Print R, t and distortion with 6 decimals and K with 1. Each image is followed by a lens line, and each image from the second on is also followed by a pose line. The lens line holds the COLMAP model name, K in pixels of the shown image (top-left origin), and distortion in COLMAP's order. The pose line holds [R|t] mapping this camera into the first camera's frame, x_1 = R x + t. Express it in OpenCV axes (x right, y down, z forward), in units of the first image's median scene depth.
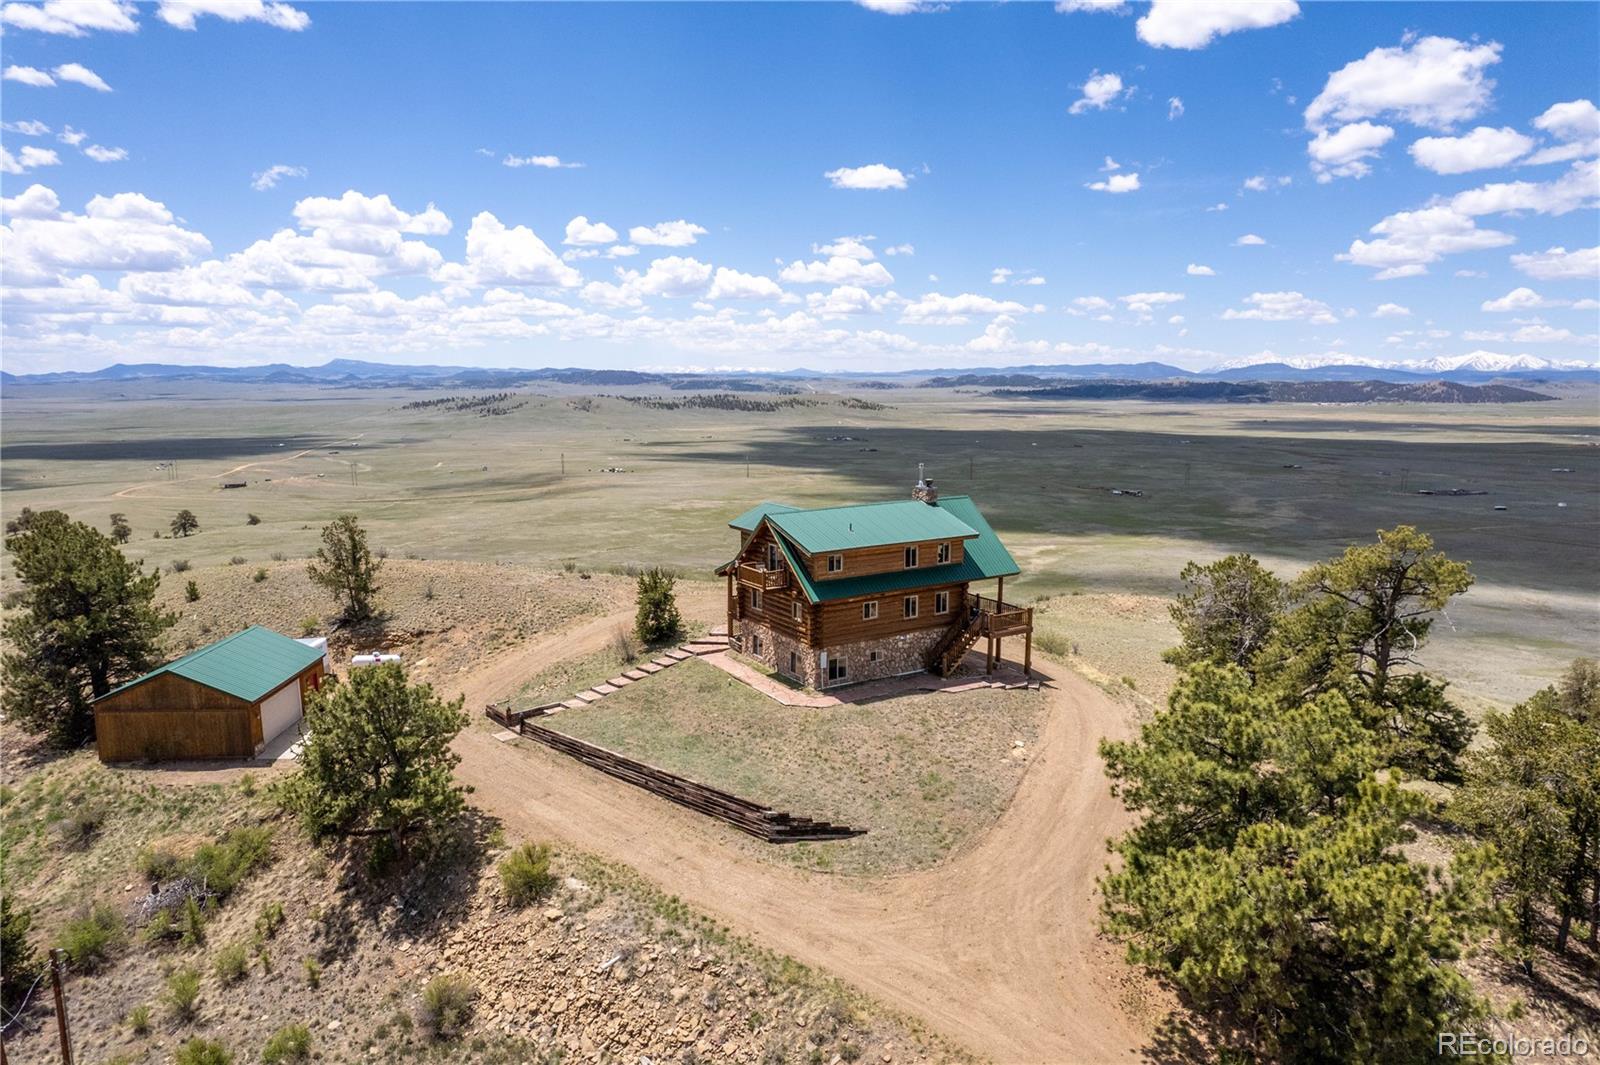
lens RADIAL K [[1018.5, 0, 806.4], [0, 1018.5, 535.5], [0, 0, 1]] dist [-0.076480, 0.064833]
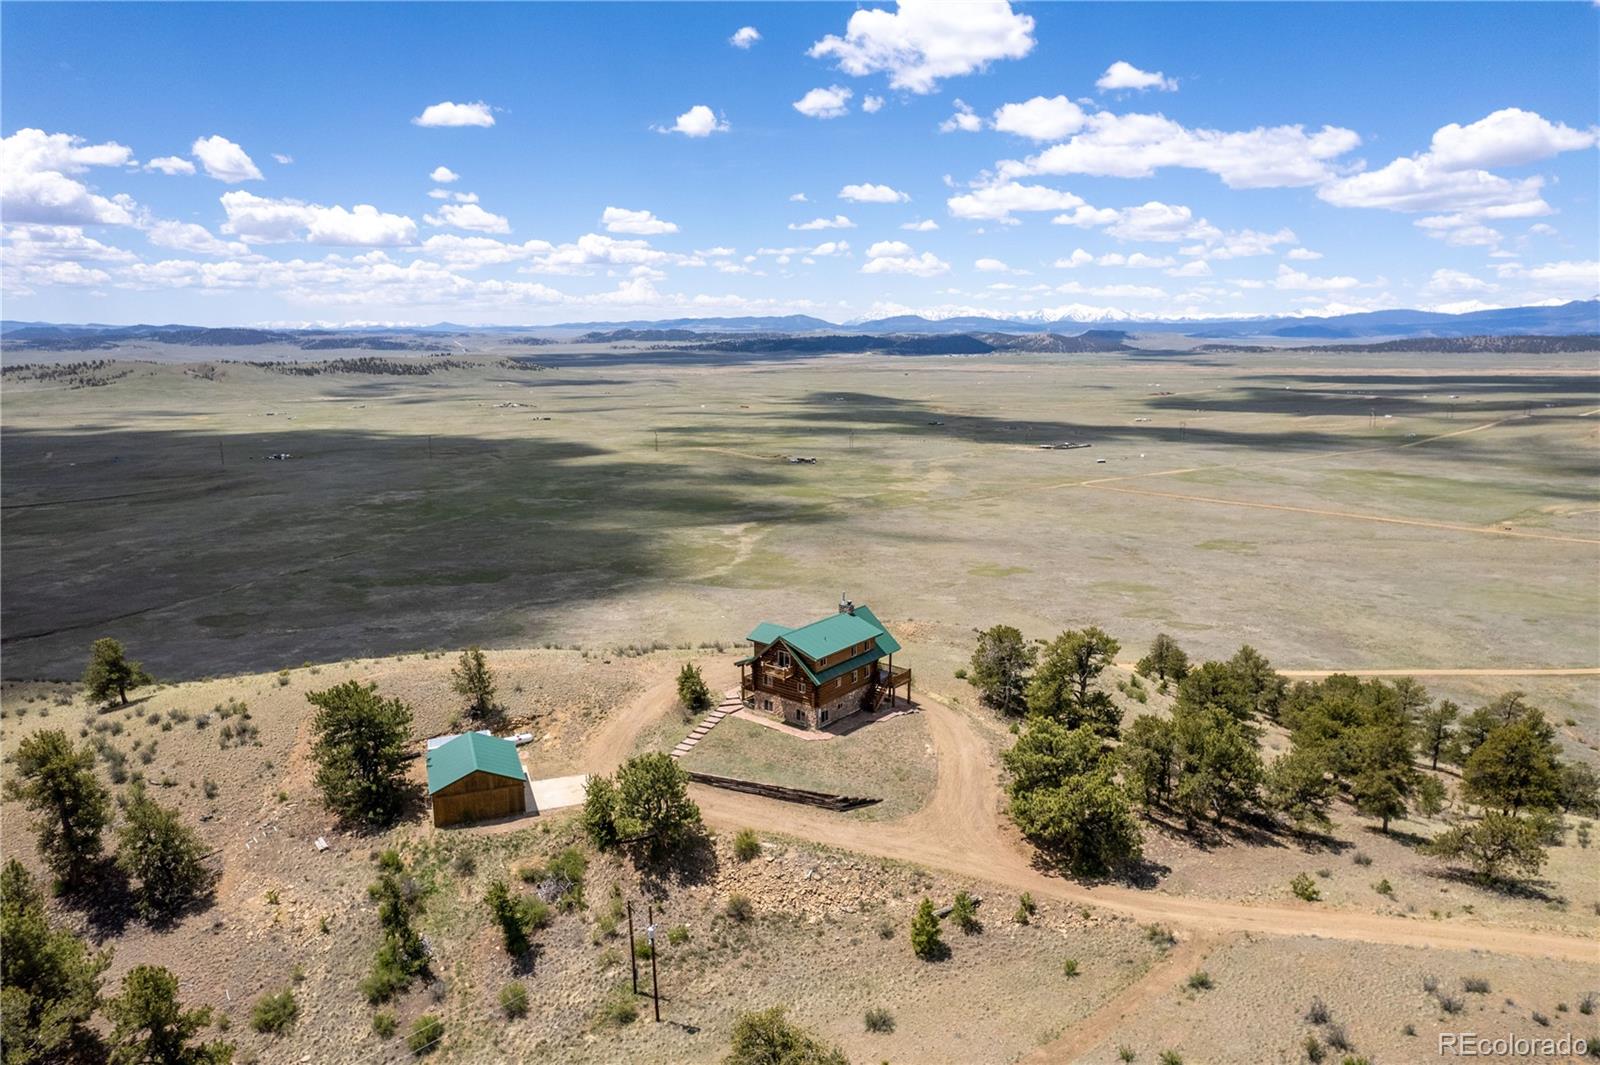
lens RADIAL K [[1018.5, 0, 806.4], [0, 1018.5, 535.5], [0, 0, 1]] dist [-0.076480, 0.064833]
pose [[0.945433, -0.066127, 0.319035, -0.624735], [0.051873, 0.997247, 0.052977, -0.326662], [-0.321660, -0.033537, 0.946261, -0.807113]]
